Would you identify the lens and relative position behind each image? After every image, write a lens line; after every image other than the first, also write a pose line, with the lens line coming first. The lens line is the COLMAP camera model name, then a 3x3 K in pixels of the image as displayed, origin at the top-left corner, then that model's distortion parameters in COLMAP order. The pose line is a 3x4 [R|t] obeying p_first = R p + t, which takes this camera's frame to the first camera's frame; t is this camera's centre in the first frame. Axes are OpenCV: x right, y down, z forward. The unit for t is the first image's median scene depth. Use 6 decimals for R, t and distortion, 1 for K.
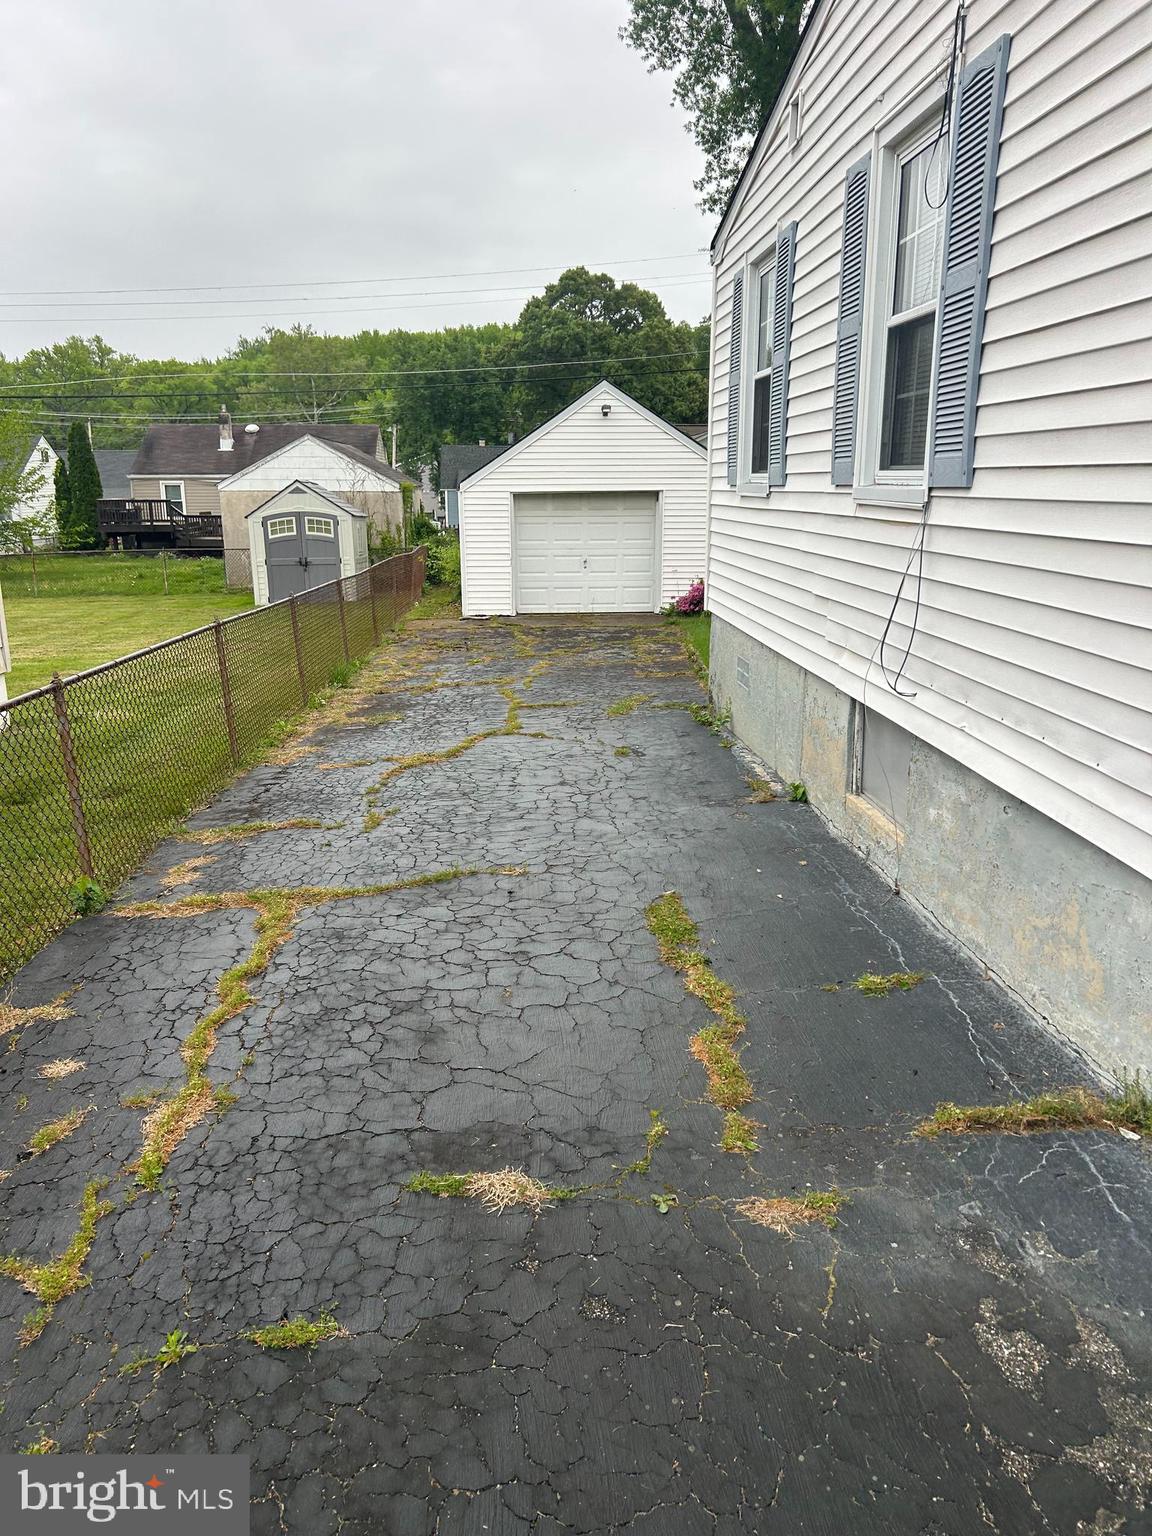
lens RADIAL K [[1158.7, 0, 576.0], [0, 1158.7, 768.0], [0, 0, 1]] dist [0.092510, -0.207745]
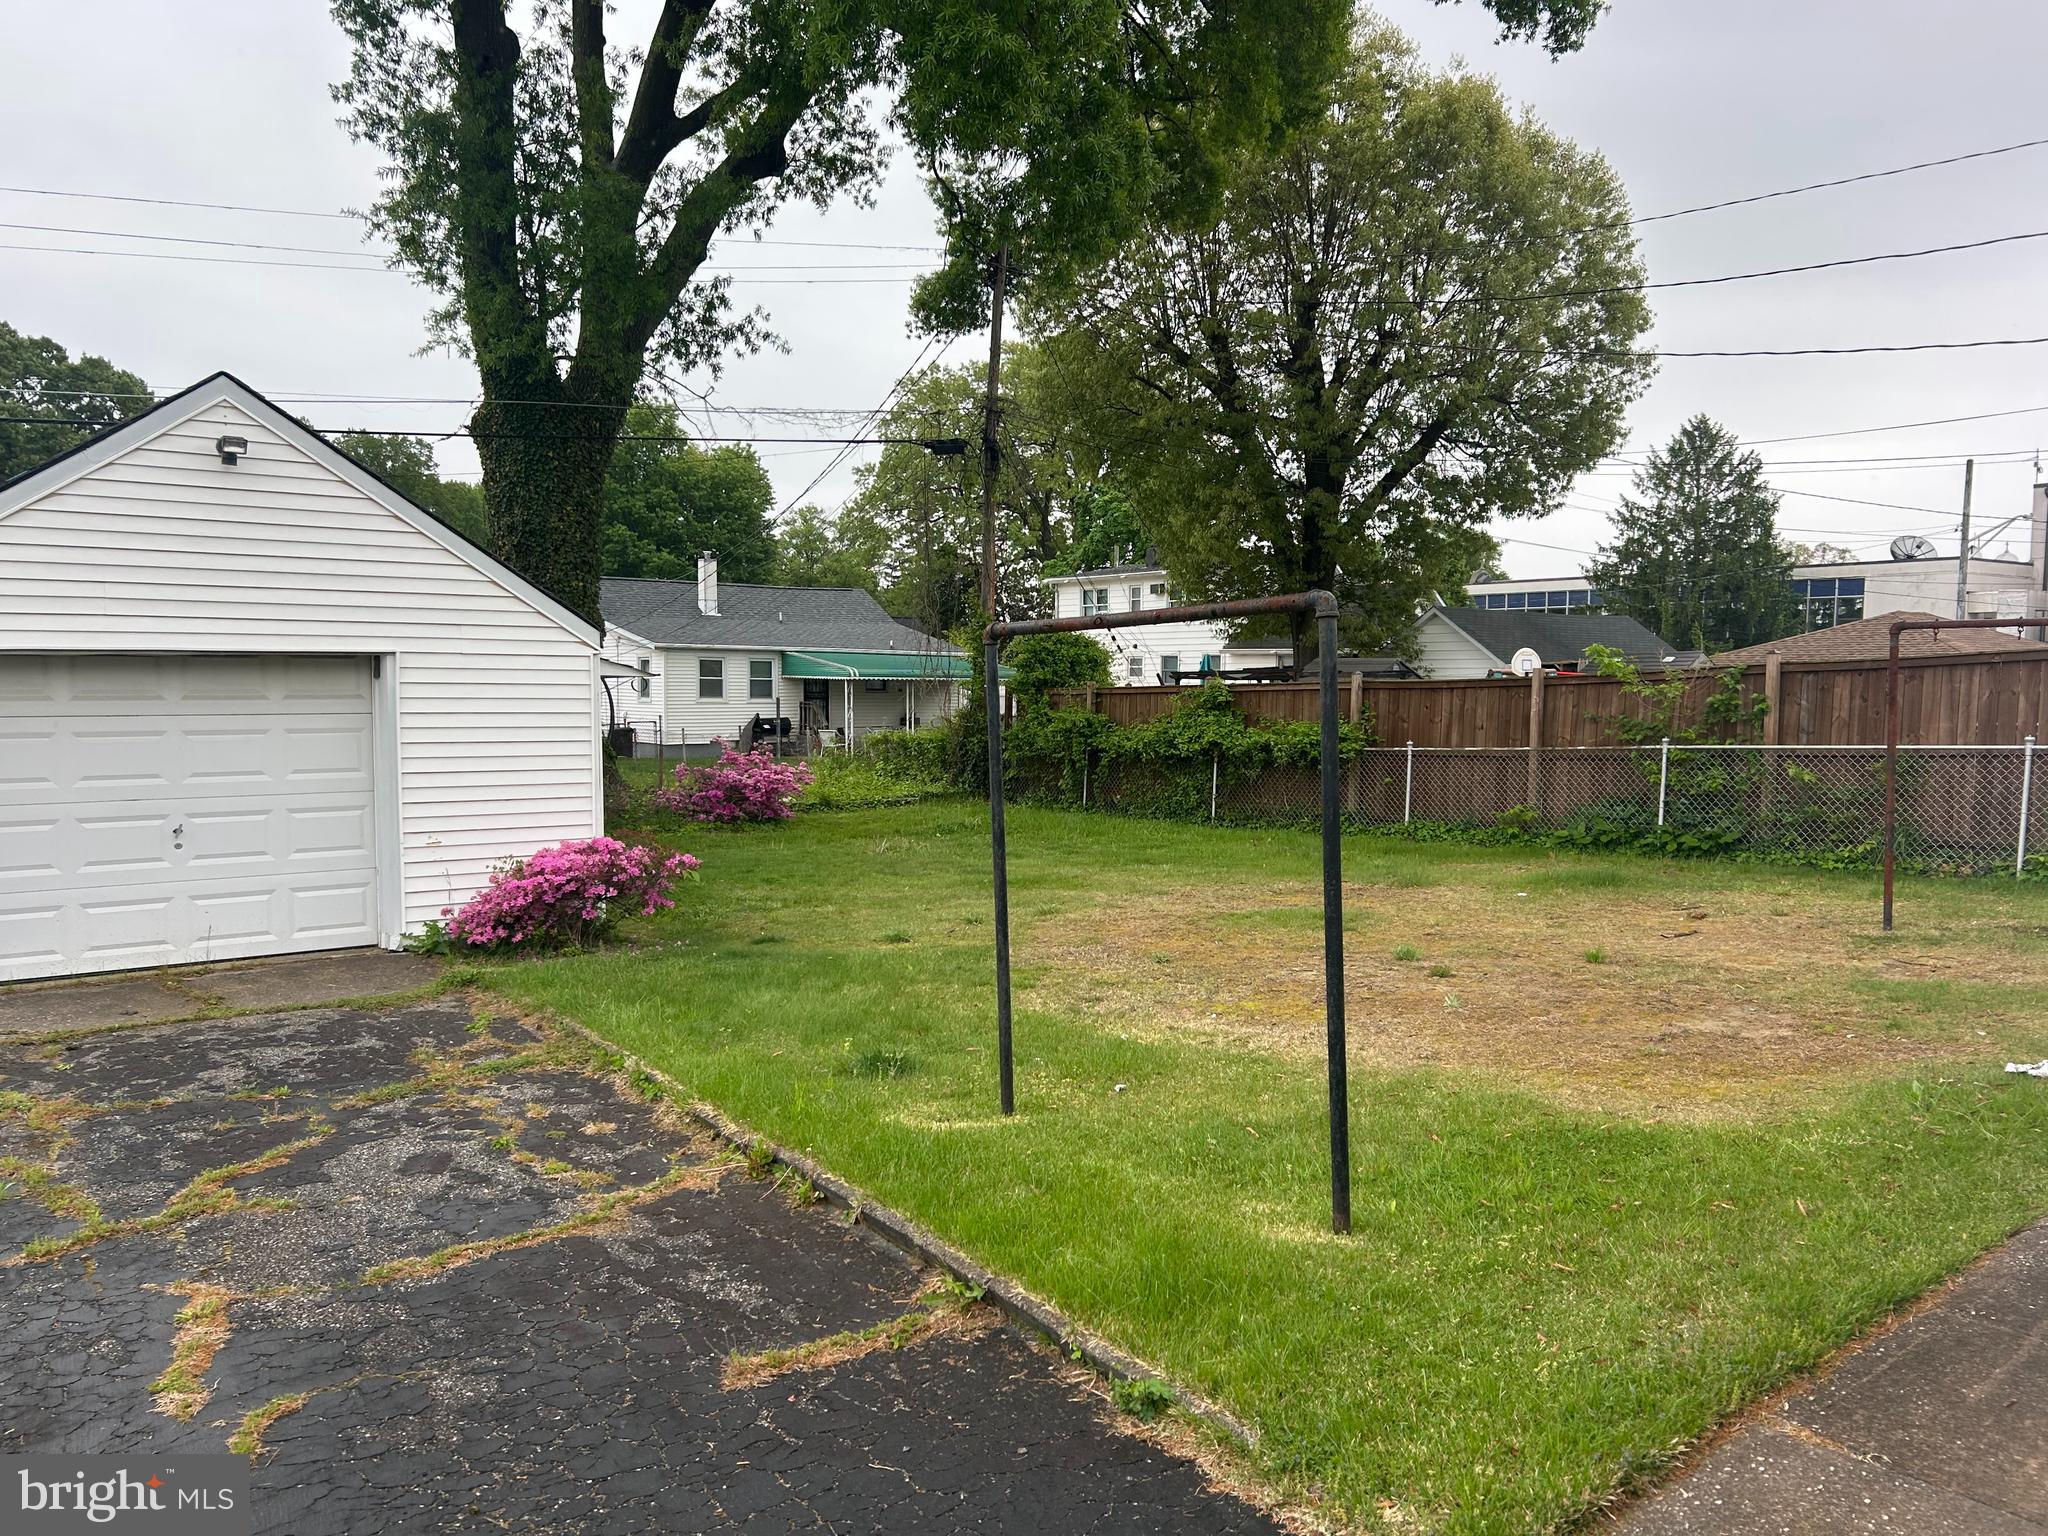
lens RADIAL K [[1520.9, 0, 1024.0], [0, 1520.9, 768.0], [0, 0, 1]] dist [0.005001, 0.001069]
pose [[0.827316, -0.030367, 0.560915, -0.009970], [0.127030, 0.982784, -0.134157, -0.023189], [-0.547185, 0.182243, 0.816931, 0.105873]]
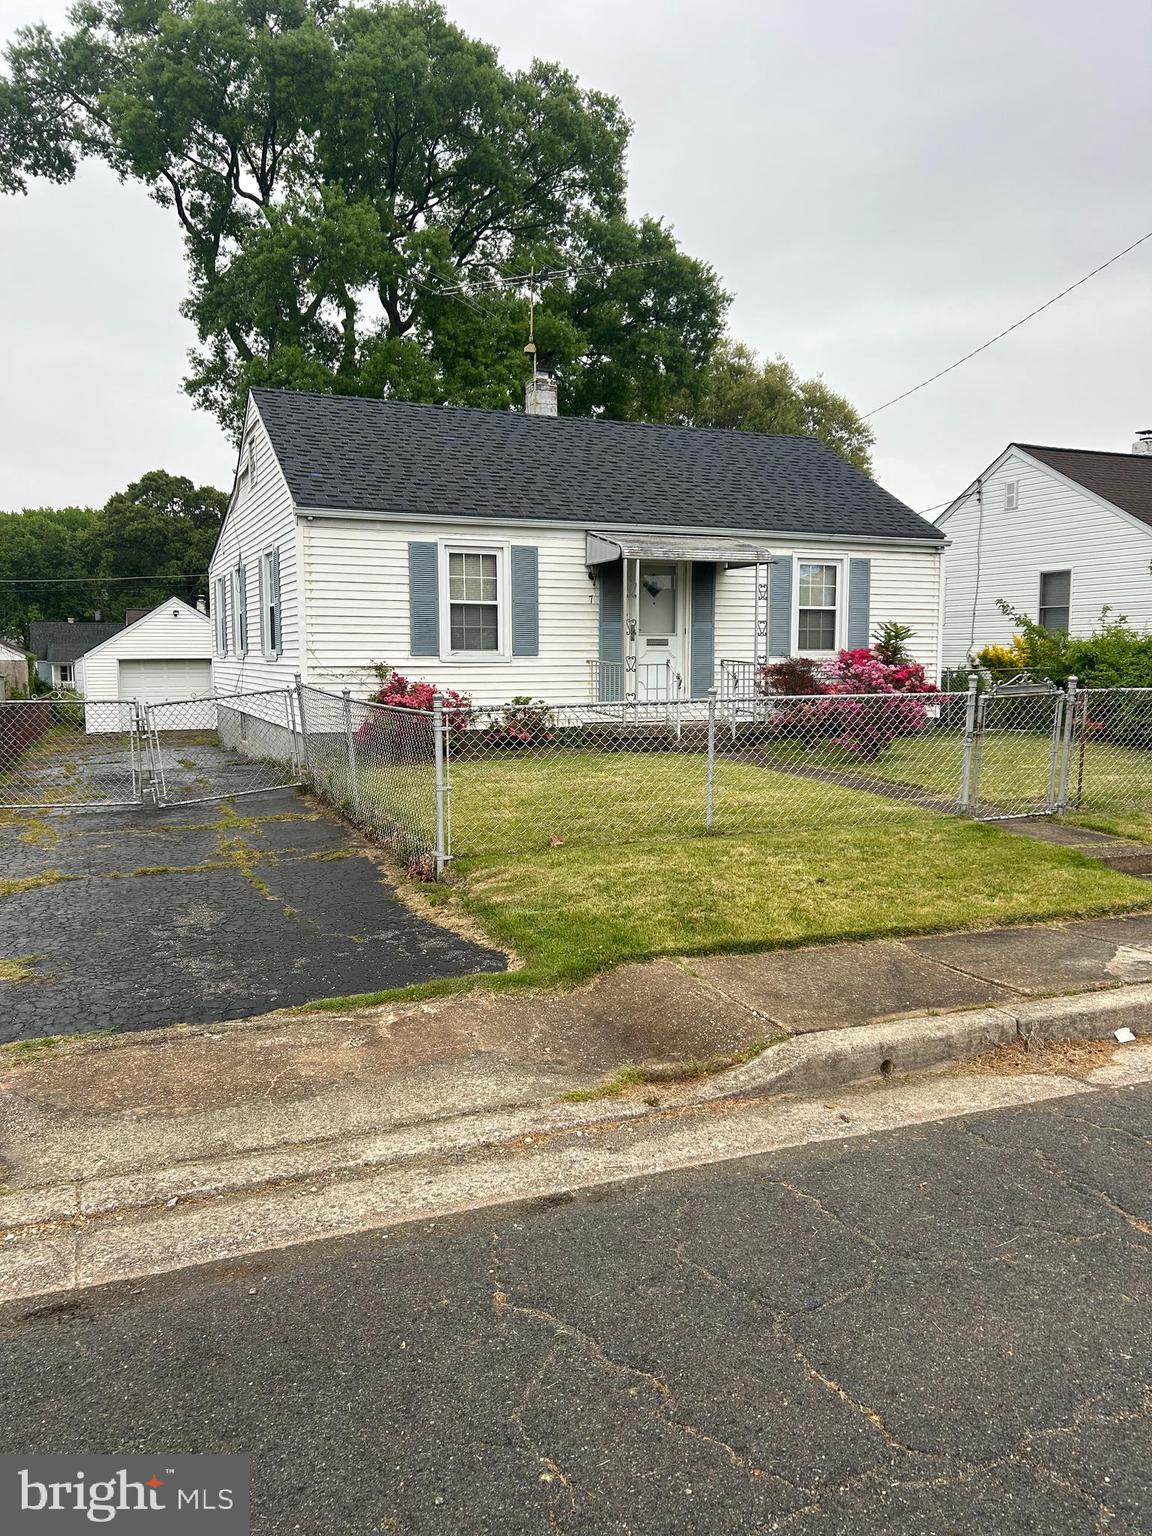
lens RADIAL K [[1158.7, 0, 576.0], [0, 1158.7, 768.0], [0, 0, 1]] dist [0.092510, -0.207745]
pose [[0.943822, -0.031220, 0.328976, 0.001847], [0.078391, 0.988263, -0.131116, 0.042950], [-0.321022, 0.149538, 0.935192, -0.171801]]
